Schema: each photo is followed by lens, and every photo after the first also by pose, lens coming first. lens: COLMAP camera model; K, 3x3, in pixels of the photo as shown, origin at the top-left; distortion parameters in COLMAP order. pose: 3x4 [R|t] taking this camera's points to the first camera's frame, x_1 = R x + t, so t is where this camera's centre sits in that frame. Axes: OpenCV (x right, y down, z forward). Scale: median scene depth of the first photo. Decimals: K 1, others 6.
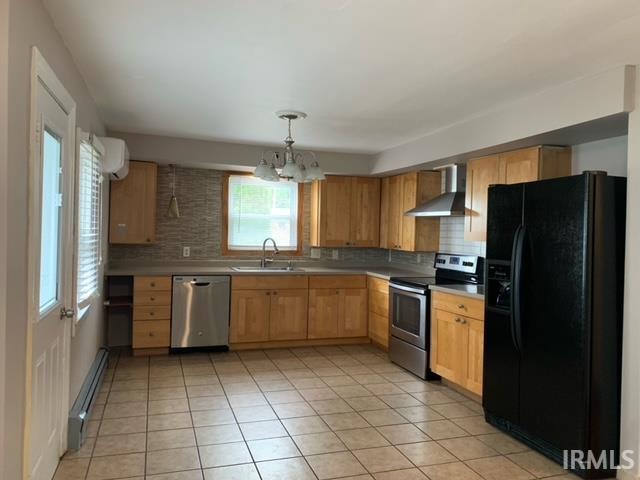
lens RADIAL K [[493.7, 0, 318.4], [0, 493.7, 237.0], [0, 0, 1]] dist [0.034608, -0.026392]
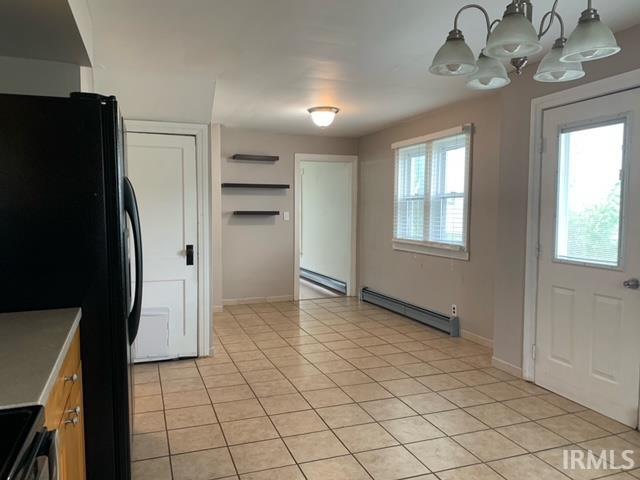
lens RADIAL K [[493.7, 0, 313.4], [0, 493.7, 251.0], [0, 0, 1]] dist [0.034608, -0.026392]
pose [[-0.999357, -0.027679, -0.022789, 0.094264], [-0.029939, 0.993947, 0.105704, -0.001195], [0.019725, 0.106318, -0.994137, 1.084032]]
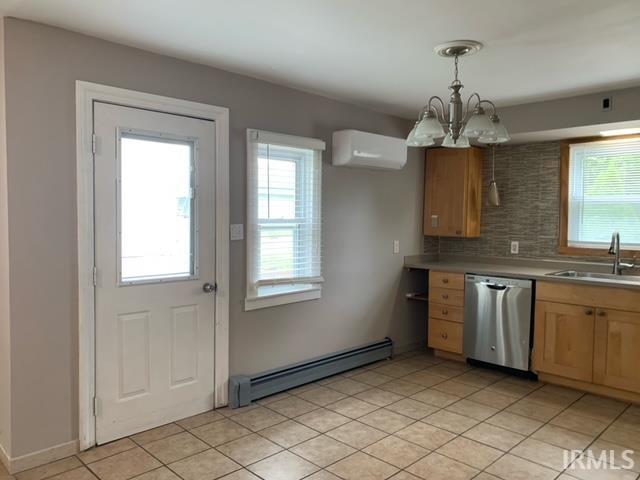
lens RADIAL K [[493.7, 0, 318.8], [0, 493.7, 241.3], [0, 0, 1]] dist [0.034608, -0.026392]
pose [[0.439499, 0.020212, -0.898016, 0.362914], [-0.011585, 0.999791, 0.016833, 0.010546], [0.898168, 0.003006, 0.439641, 0.388426]]
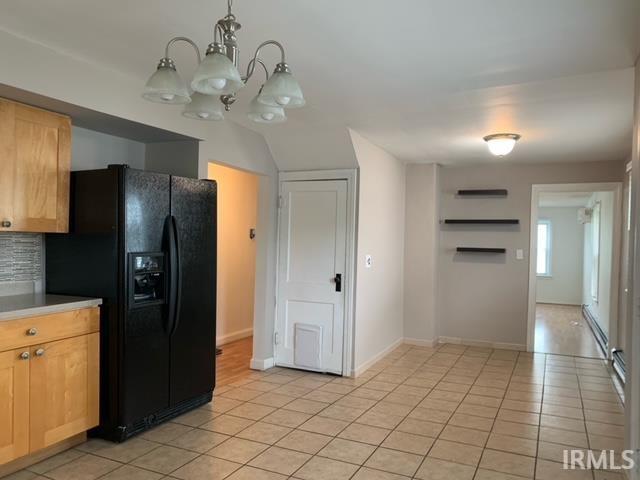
lens RADIAL K [[493.7, 0, 318.7], [0, 493.7, 240.7], [0, 0, 1]] dist [0.034608, -0.026392]
pose [[-0.711808, -0.040497, 0.701206, -0.340970], [-0.028224, 0.999179, 0.029055, -0.006412], [-0.701807, 0.000890, -0.712366, 0.953395]]
